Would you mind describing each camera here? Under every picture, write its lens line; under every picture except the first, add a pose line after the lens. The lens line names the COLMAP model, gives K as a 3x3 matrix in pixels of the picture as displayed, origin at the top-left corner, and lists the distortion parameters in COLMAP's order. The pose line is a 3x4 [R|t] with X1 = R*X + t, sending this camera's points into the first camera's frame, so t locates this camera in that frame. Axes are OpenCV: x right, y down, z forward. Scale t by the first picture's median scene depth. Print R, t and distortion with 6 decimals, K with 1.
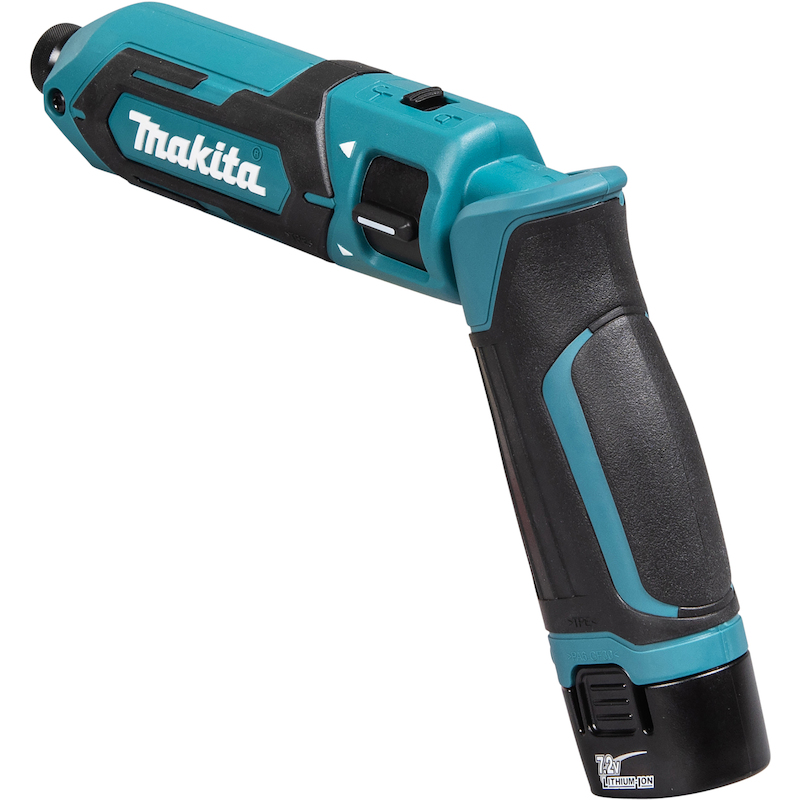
lens RADIAL K [[4441.9, 0, 400.0], [0, 4441.9, 400.0], [0, 0, 1]] dist [0.065773, 6.028196]
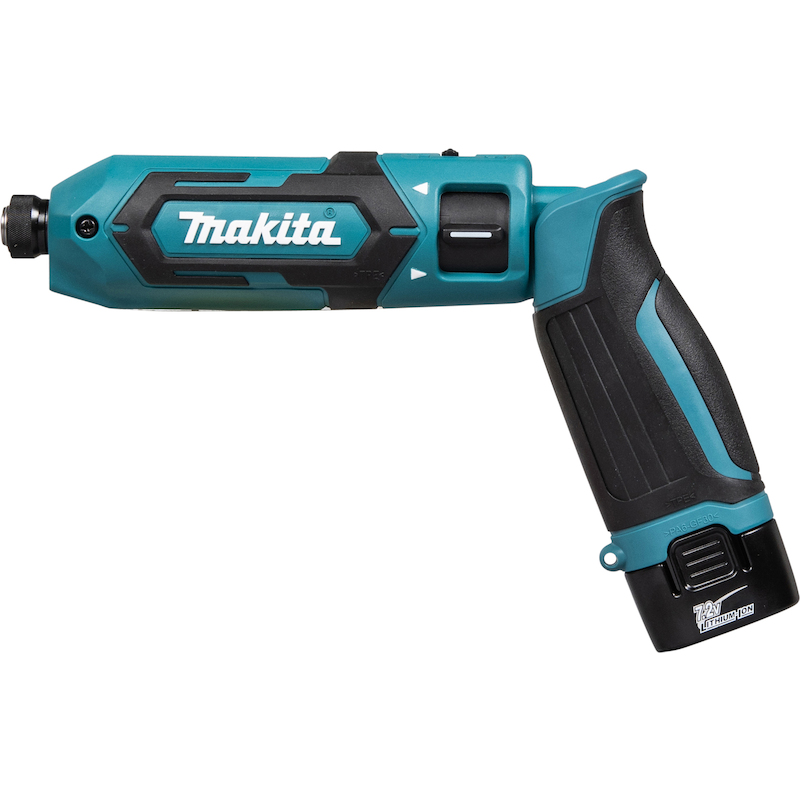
lens RADIAL K [[4441.9, 0, 400.0], [0, 4441.9, 400.0], [0, 0, 1]] dist [0.065773, 6.028196]
pose [[0.707971, -0.010074, 0.706170, -0.951056], [0.259221, 0.933816, -0.246560, 0.325837], [-0.656949, 0.357612, 0.663726, 0.158816]]
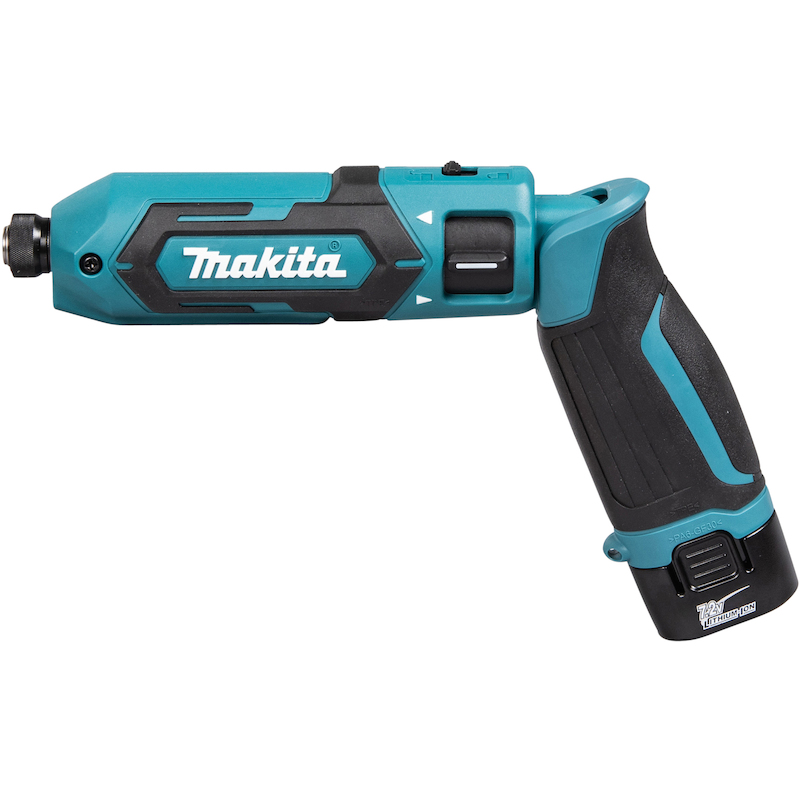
lens RADIAL K [[4441.9, 0, 400.0], [0, 4441.9, 400.0], [0, 0, 1]] dist [0.065773, 6.028196]
pose [[0.683951, -0.234895, 0.690677, -0.939479], [0.282466, 0.958166, 0.046151, -0.068489], [-0.672625, 0.163528, 0.721689, 0.073488]]
